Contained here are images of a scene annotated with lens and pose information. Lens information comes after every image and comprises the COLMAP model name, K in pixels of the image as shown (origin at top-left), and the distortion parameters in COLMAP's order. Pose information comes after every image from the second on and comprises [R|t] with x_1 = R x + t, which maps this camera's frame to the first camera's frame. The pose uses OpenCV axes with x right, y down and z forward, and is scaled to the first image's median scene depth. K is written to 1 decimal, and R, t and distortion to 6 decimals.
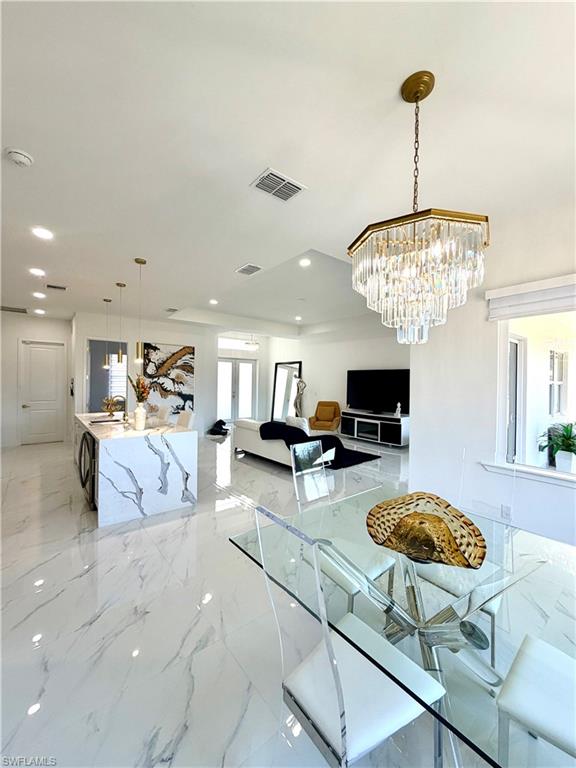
lens RADIAL K [[306.4, 0, 288.5], [0, 306.4, 381.9], [0, 0, 1]] dist [0.000726, 0.000191]
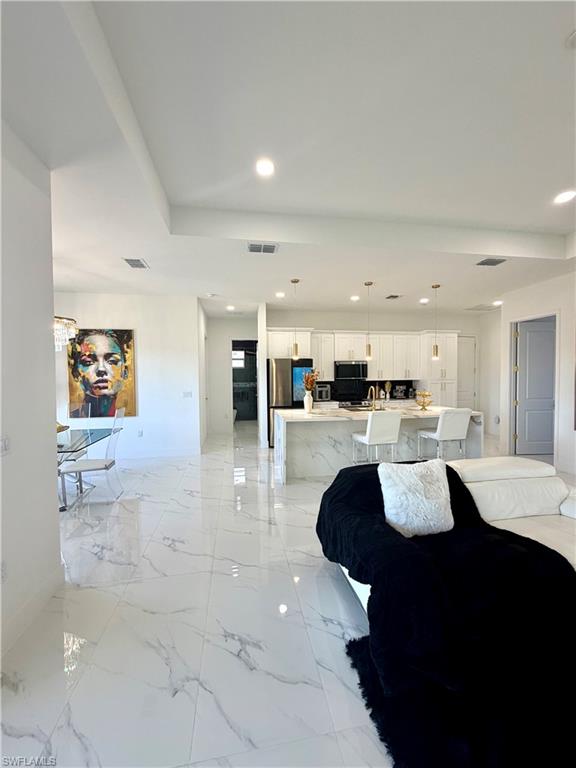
lens RADIAL K [[306.4, 0, 288.5], [0, 306.4, 381.9], [0, 0, 1]] dist [0.000726, 0.000191]
pose [[-0.488803, 0.012668, -0.872302, 0.311434], [-0.000835, 0.999887, 0.014989, 0.006948], [0.872394, 0.008055, -0.488737, 0.754640]]
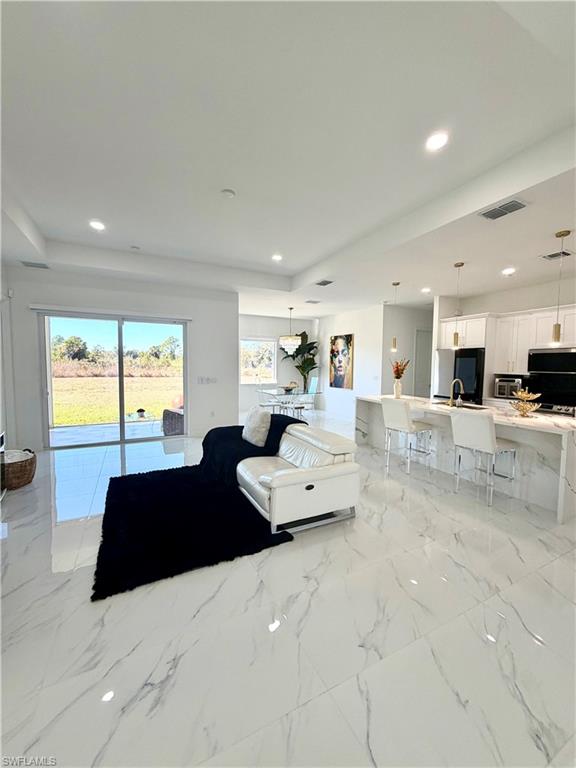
lens RADIAL K [[306.4, 0, 288.5], [0, 306.4, 381.9], [0, 0, 1]] dist [0.000726, 0.000191]
pose [[-0.977807, -0.038397, 0.205959, -0.137717], [-0.024700, 0.997334, 0.068670, -0.000959], [-0.208047, 0.062059, -0.976148, 1.220795]]
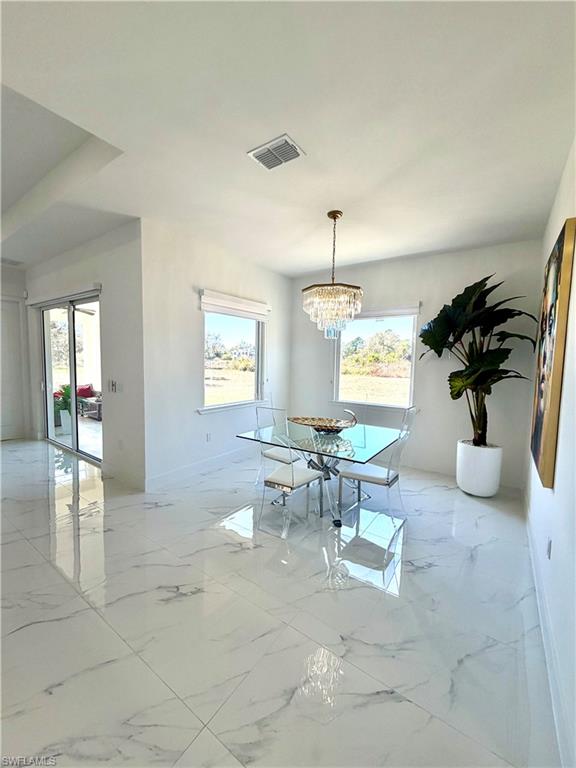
lens RADIAL K [[306.4, 0, 288.5], [0, 306.4, 381.9], [0, 0, 1]] dist [0.000726, 0.000191]
pose [[-0.275166, -0.091023, 0.957078, -0.297693], [-0.022856, 0.995846, 0.088138, -0.000441], [-0.961125, 0.002377, -0.276104, 0.353286]]
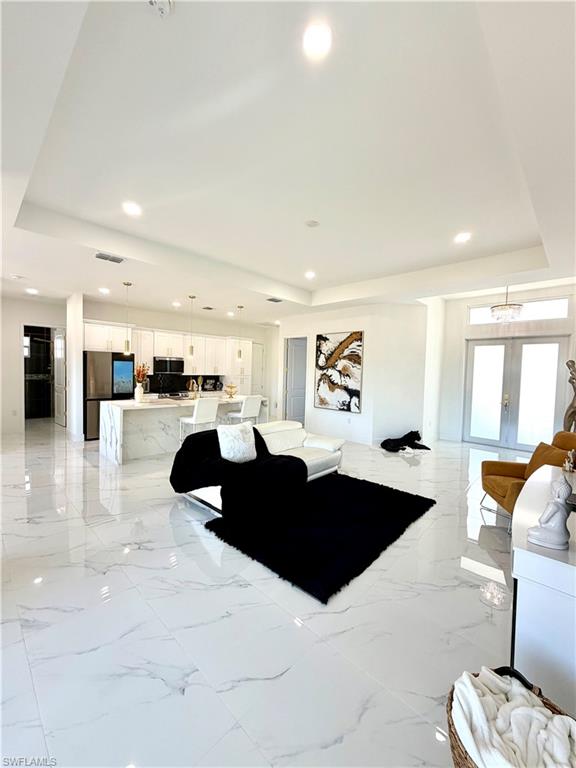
lens RADIAL K [[306.4, 0, 288.5], [0, 306.4, 381.9], [0, 0, 1]] dist [0.000726, 0.000191]
pose [[0.129496, 0.025981, -0.991239, 0.490904], [-0.027043, 0.999377, 0.022661, 0.006343], [0.991211, 0.023872, 0.130118, 0.735514]]
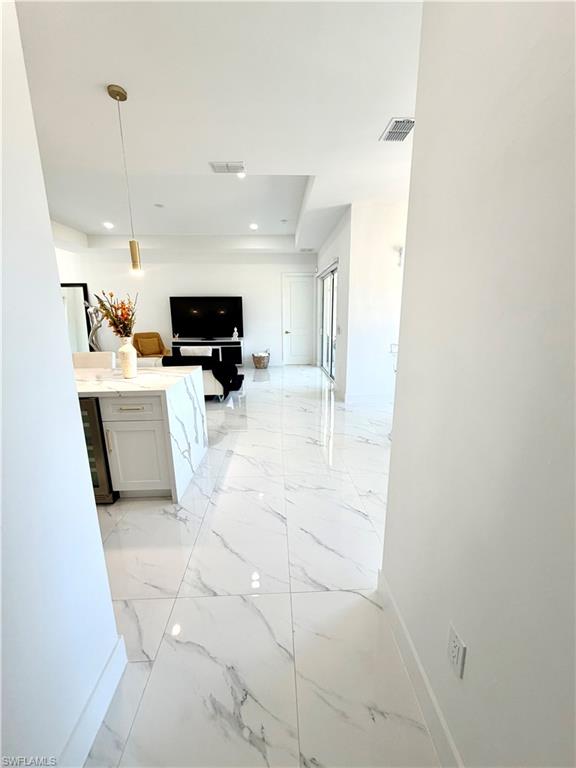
lens RADIAL K [[306.4, 0, 288.5], [0, 306.4, 381.9], [0, 0, 1]] dist [0.000726, 0.000191]
pose [[0.596809, -0.194787, 0.778381, -0.398505], [0.019265, 0.973285, 0.228791, 0.008555], [-0.802152, -0.121549, 0.584618, 0.153956]]
